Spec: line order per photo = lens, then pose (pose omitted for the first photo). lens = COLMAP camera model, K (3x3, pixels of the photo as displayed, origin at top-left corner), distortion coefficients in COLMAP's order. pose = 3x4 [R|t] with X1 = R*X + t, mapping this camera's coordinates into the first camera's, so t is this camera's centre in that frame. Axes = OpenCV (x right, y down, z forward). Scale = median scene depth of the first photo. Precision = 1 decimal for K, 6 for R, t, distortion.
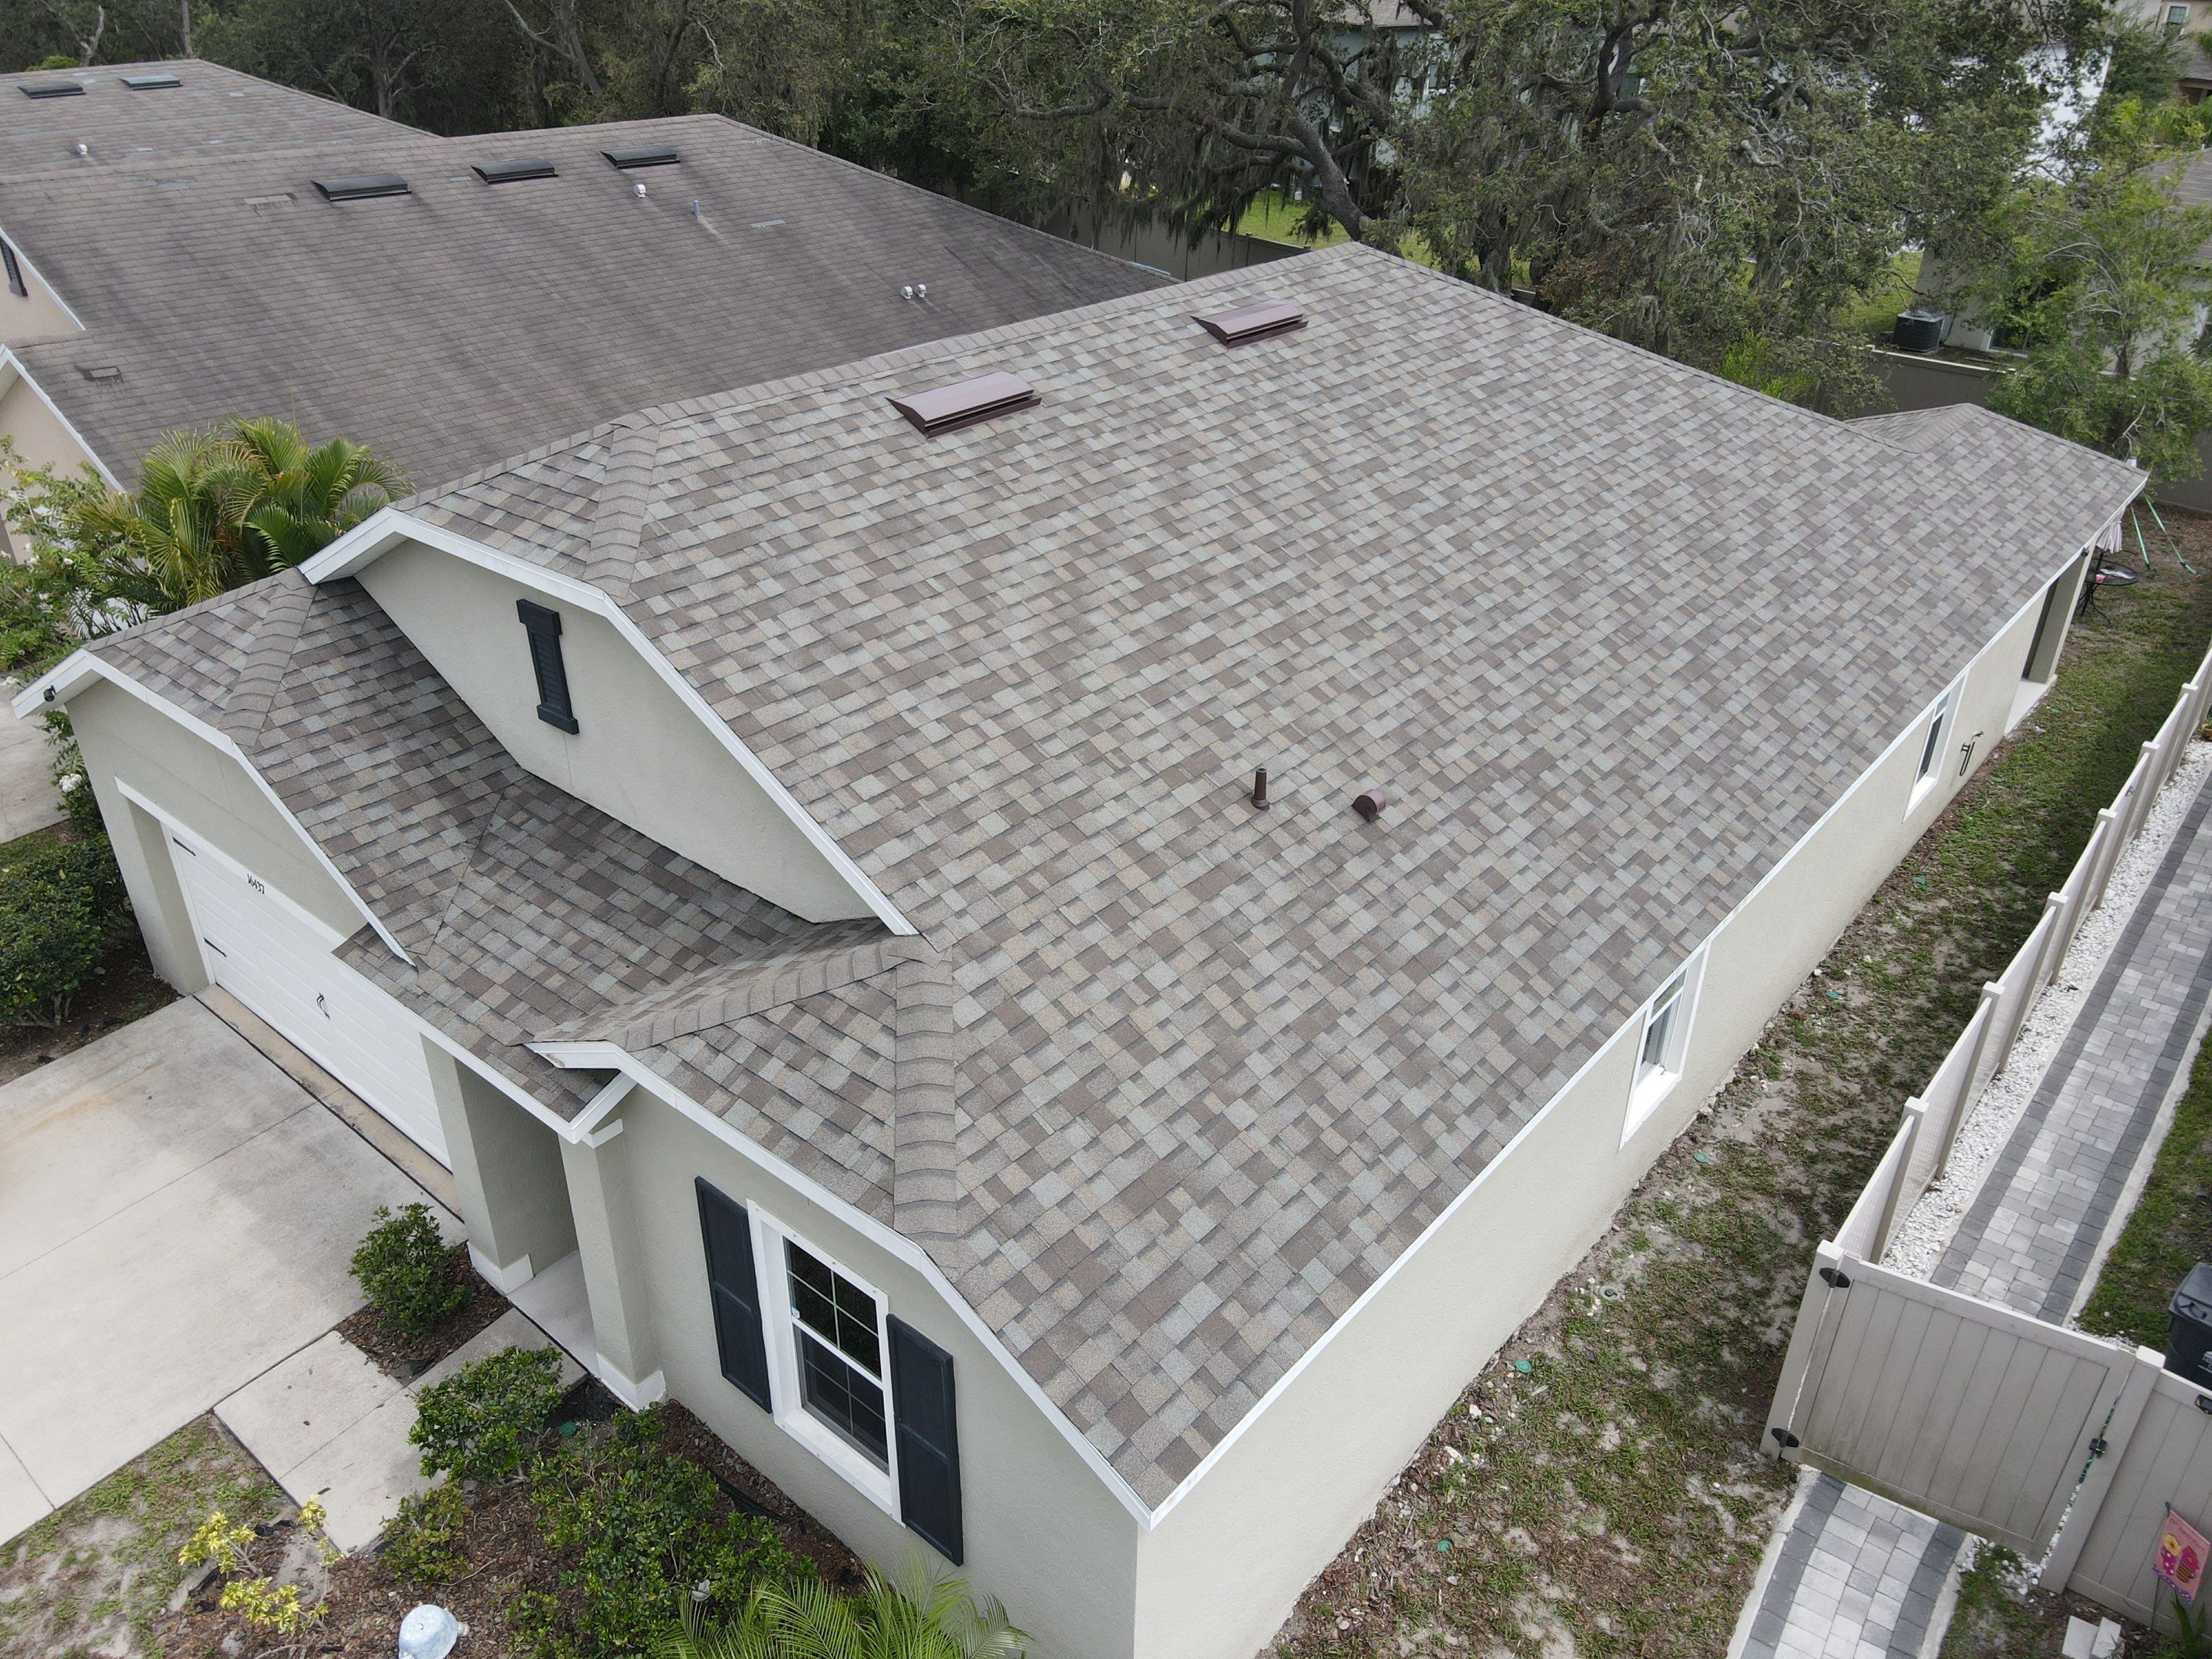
lens RADIAL K [[1611.9, 0, 1053.4], [0, 1611.9, 817.6], [0, 0, 1]] dist [0.000120, -0.003384]
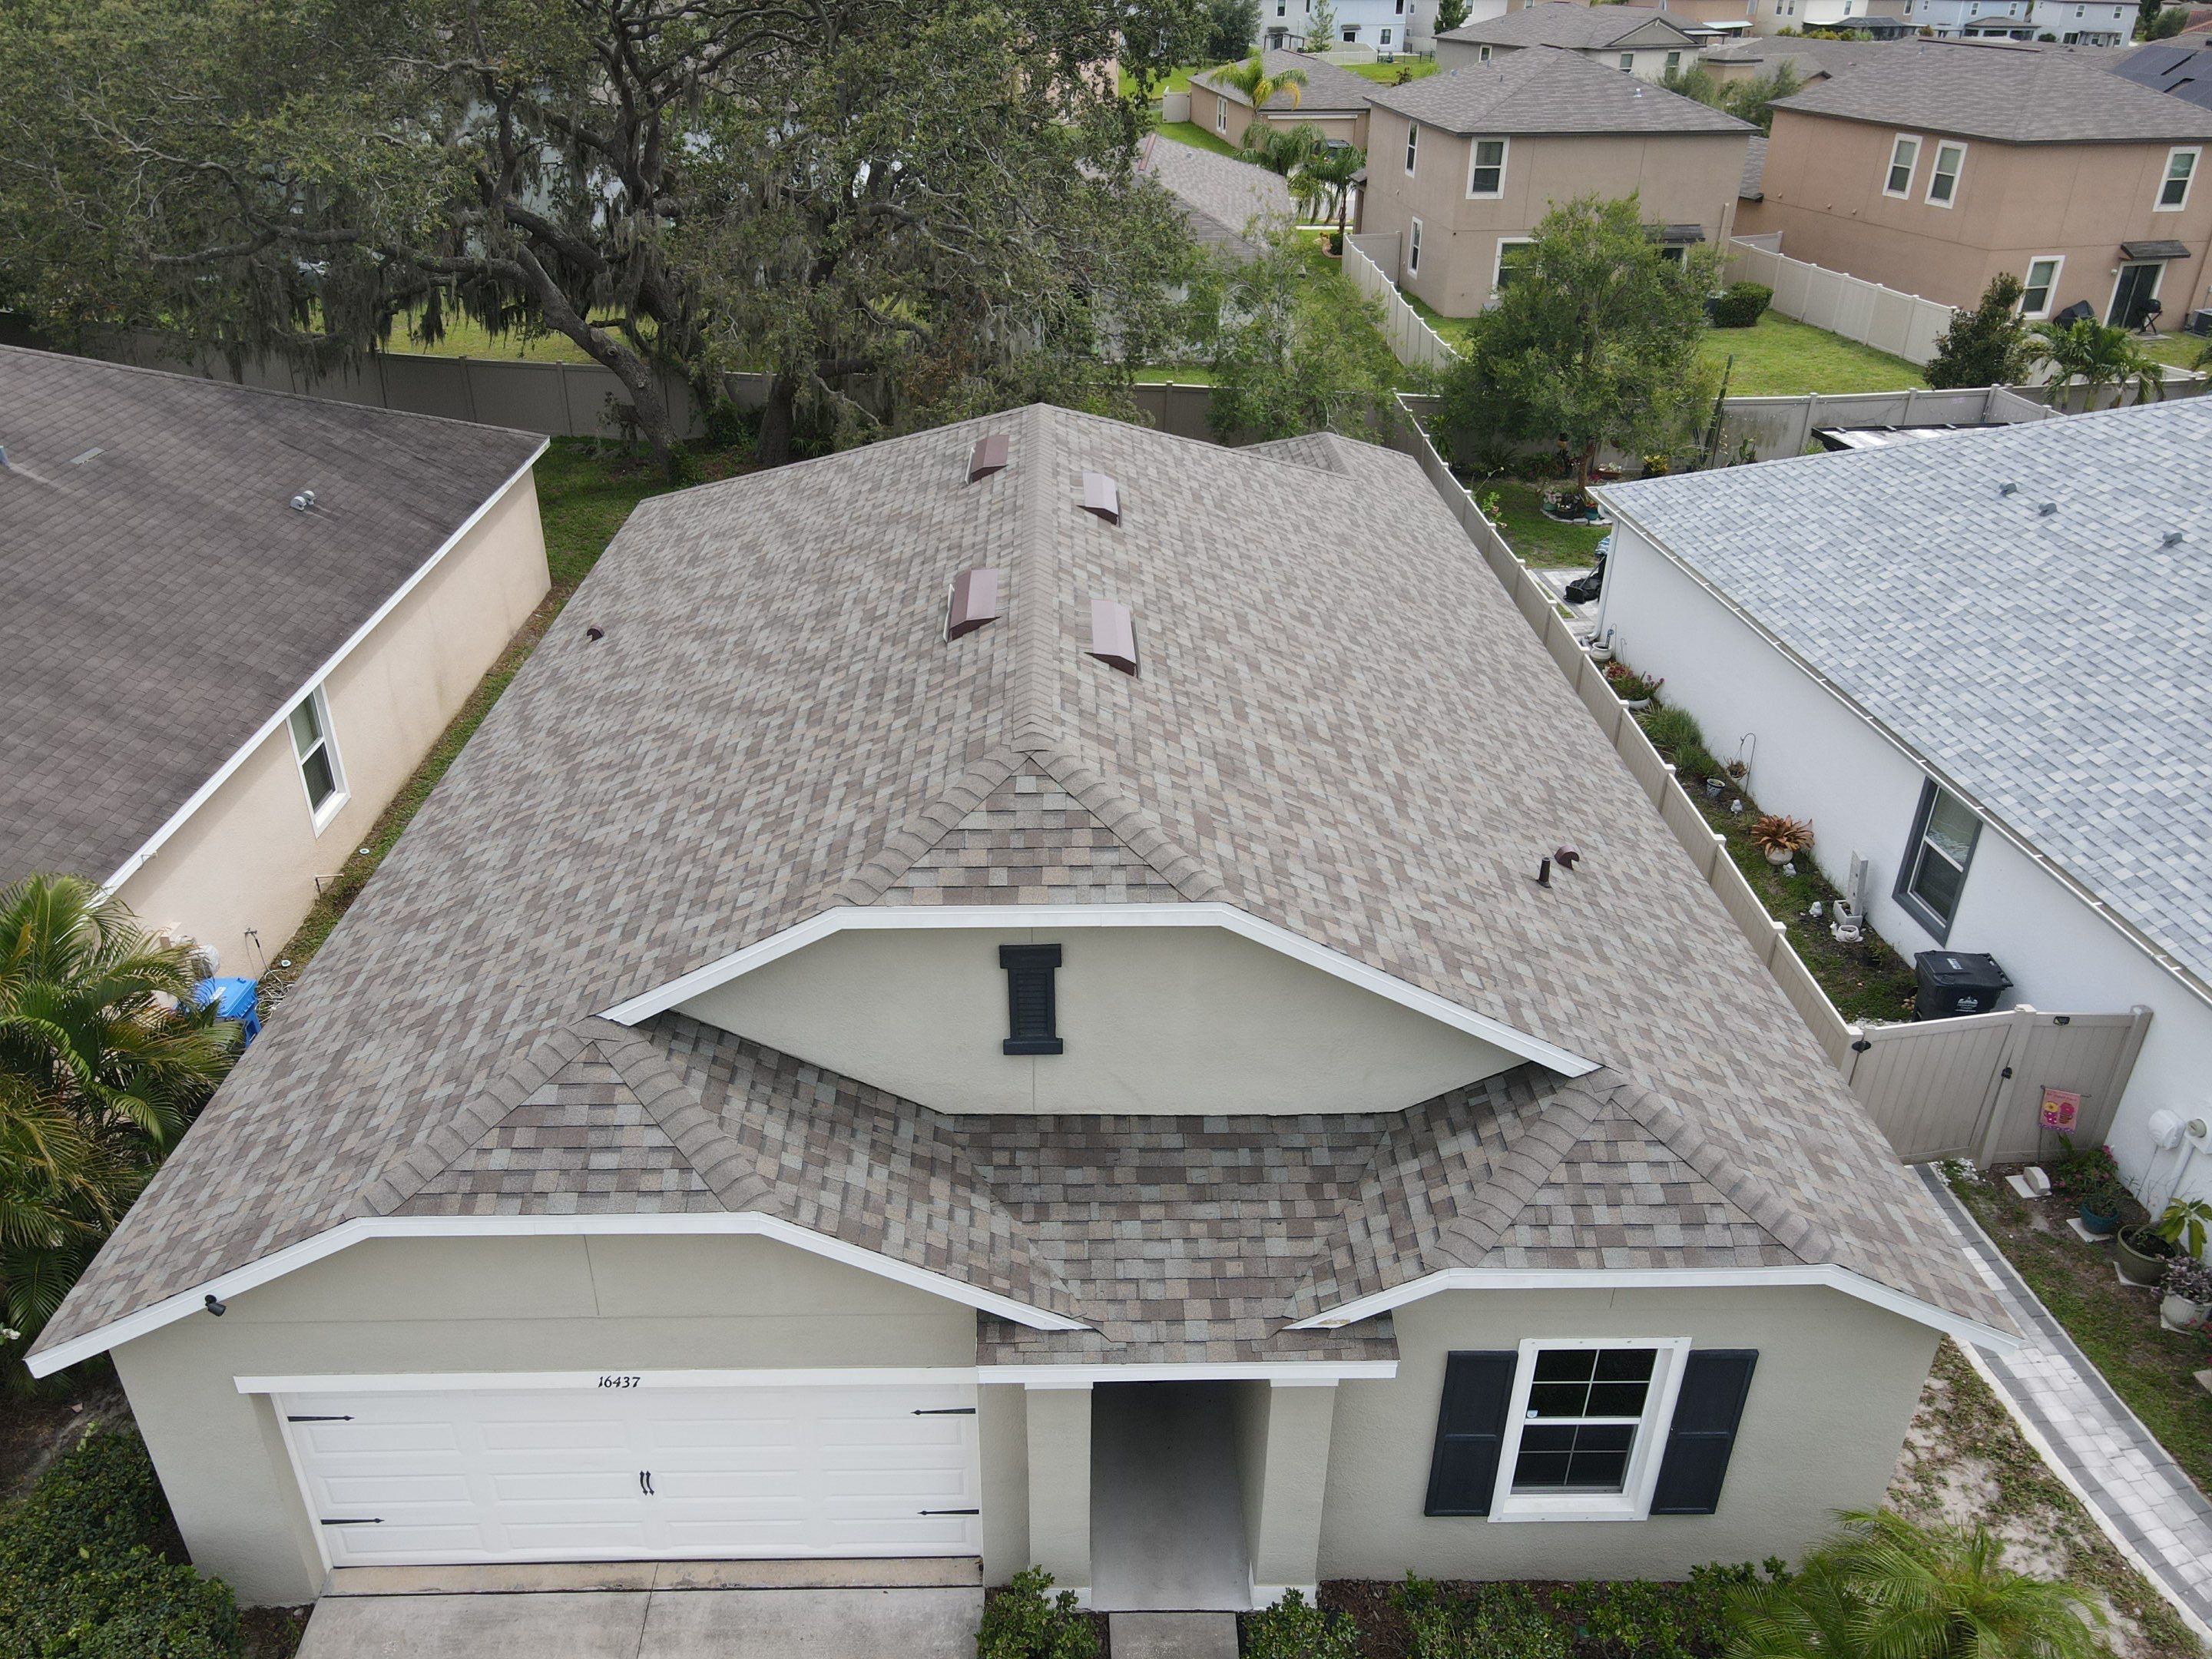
lens RADIAL K [[1635.8, 0, 1052.4], [0, 1635.8, 835.8], [0, 0, 1]] dist [0.003991, -0.022680]
pose [[0.746858, -0.322100, 0.581769, -0.851767], [0.319319, 0.941110, 0.111118, -0.294664], [-0.583300, 0.102781, 0.805728, 0.162021]]
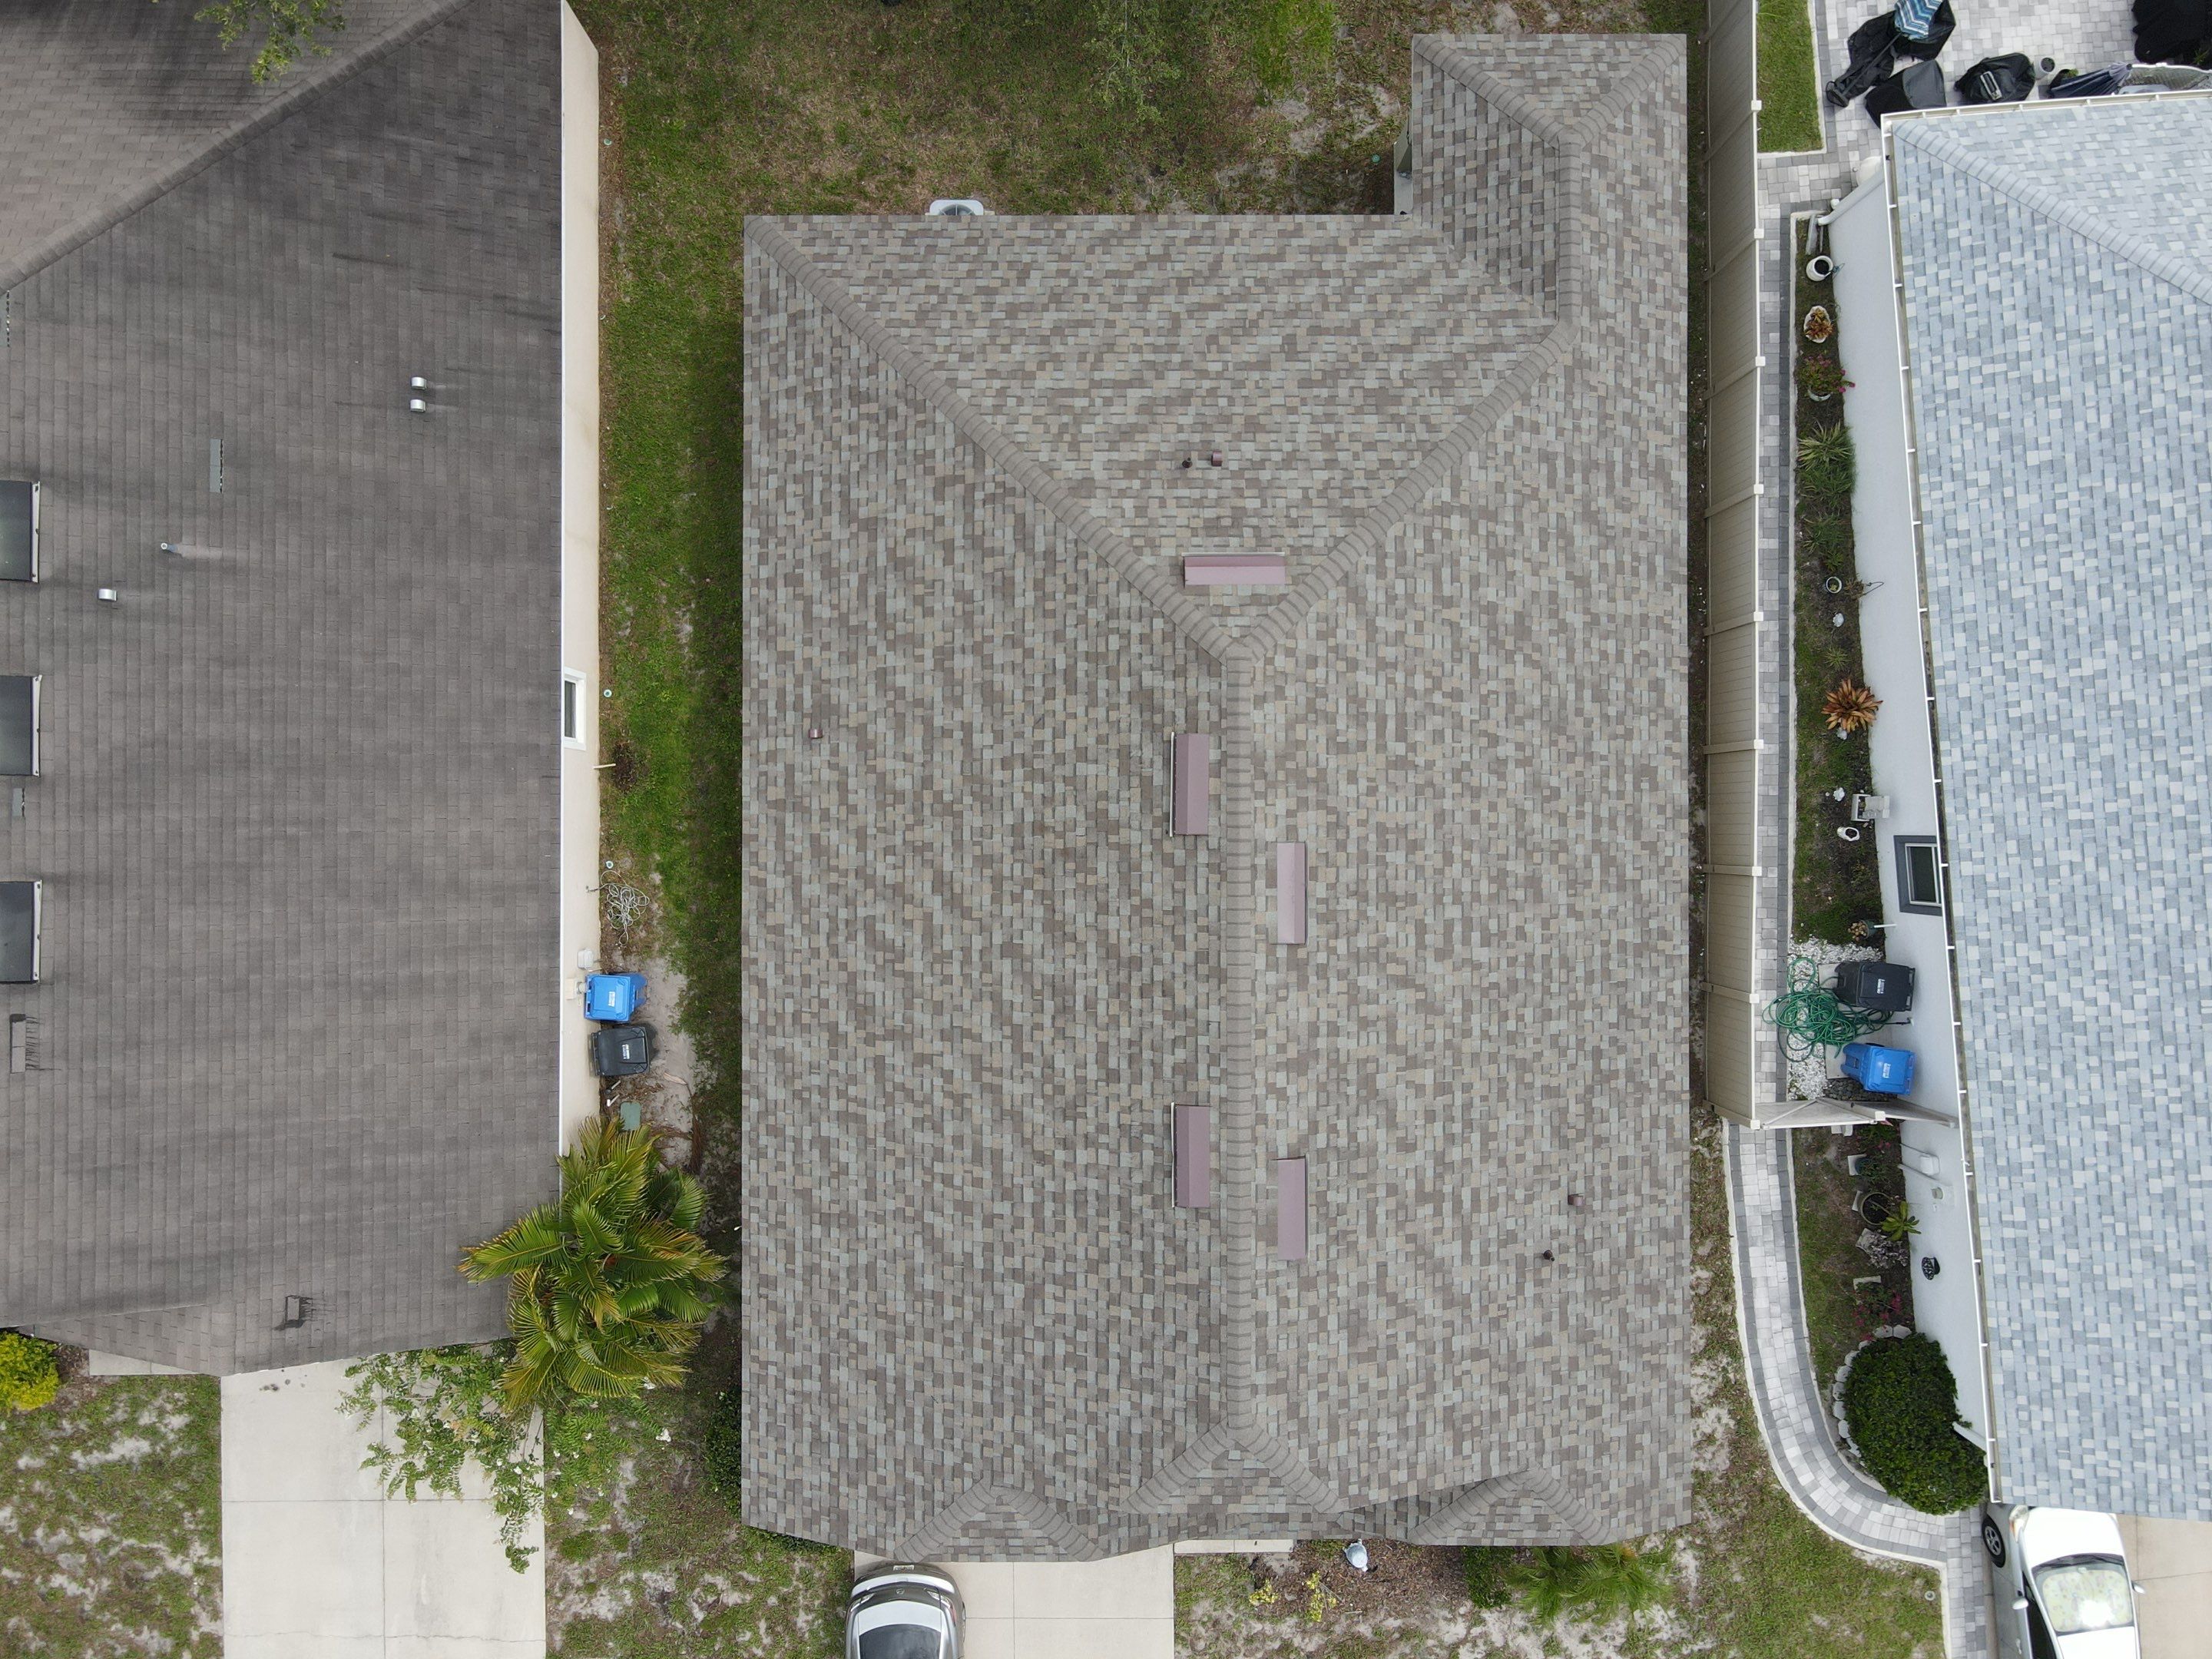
lens RADIAL K [[1611.9, 0, 1053.4], [0, 1611.9, 817.6], [0, 0, 1]] dist [0.000120, -0.003384]
pose [[0.748997, -0.662568, -0.002821, 0.031153], [0.325769, 0.364549, 0.872341, -2.020573], [-0.576957, -0.654299, 0.488890, 0.682448]]
